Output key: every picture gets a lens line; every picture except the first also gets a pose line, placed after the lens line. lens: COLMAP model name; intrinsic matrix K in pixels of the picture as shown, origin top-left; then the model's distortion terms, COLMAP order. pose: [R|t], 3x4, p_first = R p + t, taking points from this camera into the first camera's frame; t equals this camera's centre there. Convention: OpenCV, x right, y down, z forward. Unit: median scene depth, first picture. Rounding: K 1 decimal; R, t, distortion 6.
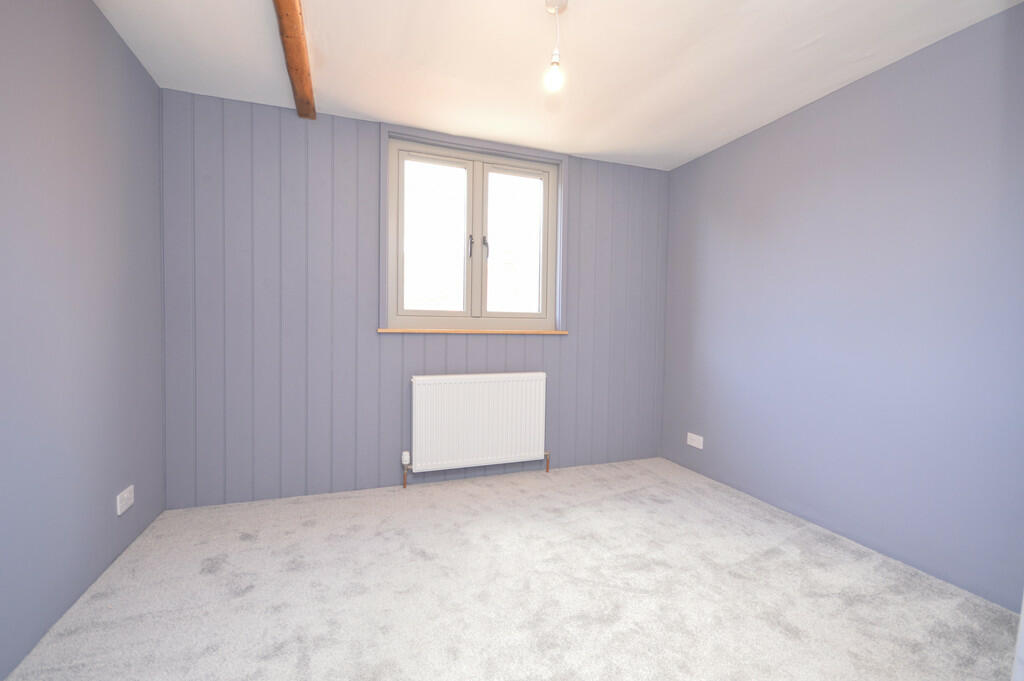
lens RADIAL K [[383.7, 0, 507.9], [0, 383.7, 345.1], [0, 0, 1]] dist [-0.000459, -0.000029]
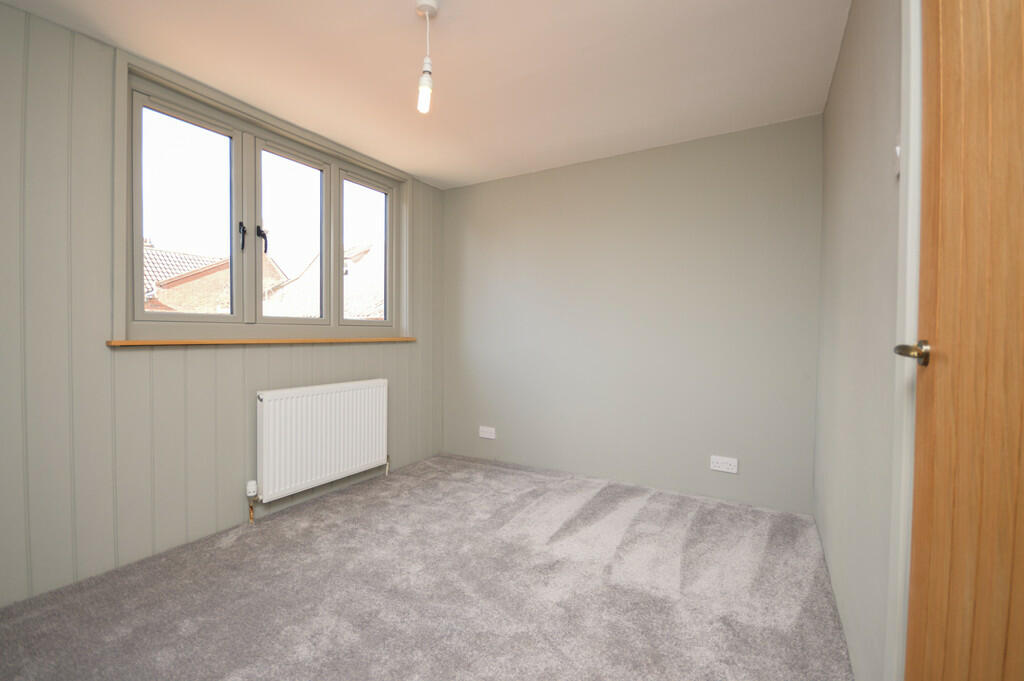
lens RADIAL K [[455.9, 0, 512.0], [0, 455.9, 340.5], [0, 0, 1]] dist [0.000774, -0.000135]
pose [[0.786387, -0.023225, 0.617297, -0.381837], [0.041426, 0.999026, -0.015186, 0.002369], [-0.616343, 0.037514, 0.786584, -0.157627]]
